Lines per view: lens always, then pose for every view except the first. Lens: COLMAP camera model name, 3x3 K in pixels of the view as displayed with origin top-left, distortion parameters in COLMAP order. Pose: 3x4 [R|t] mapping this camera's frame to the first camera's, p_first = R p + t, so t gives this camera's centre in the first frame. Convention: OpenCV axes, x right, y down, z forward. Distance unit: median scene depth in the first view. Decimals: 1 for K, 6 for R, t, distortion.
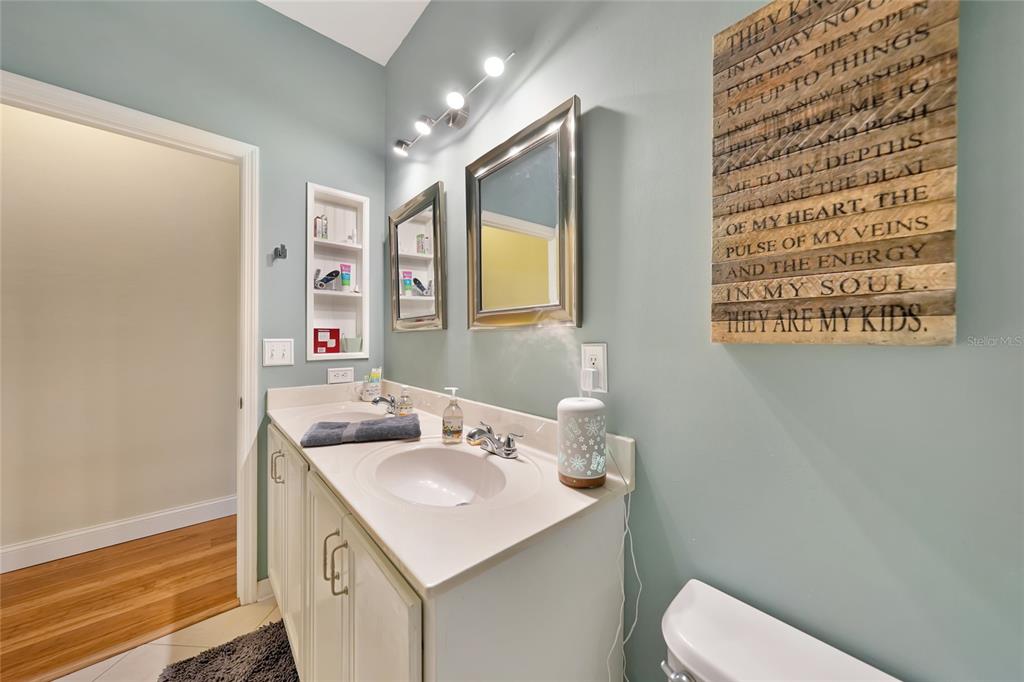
lens RADIAL K [[354.9, 0, 513.2], [0, 354.9, 336.8], [0, 0, 1]] dist [-0.000424, -0.000090]
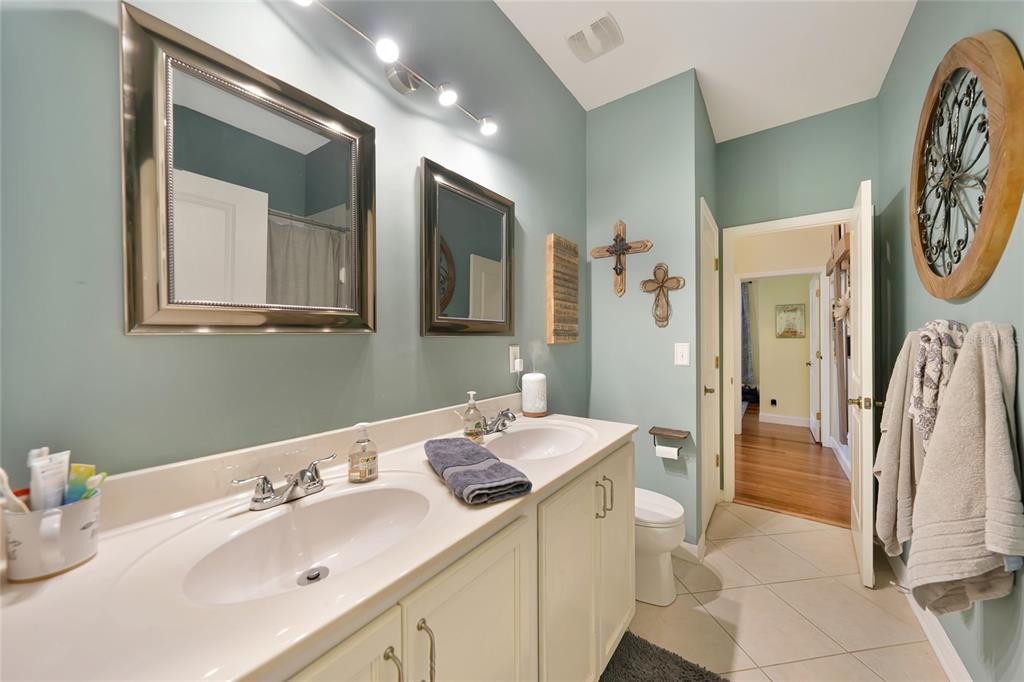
lens RADIAL K [[354.9, 0, 513.2], [0, 354.9, 336.8], [0, 0, 1]] dist [-0.000424, -0.000090]
pose [[-0.212073, 0.000672, 0.977253, -2.145044], [0.001674, 0.999999, -0.000324, -0.036040], [-0.977252, 0.001567, -0.212074, 1.946308]]
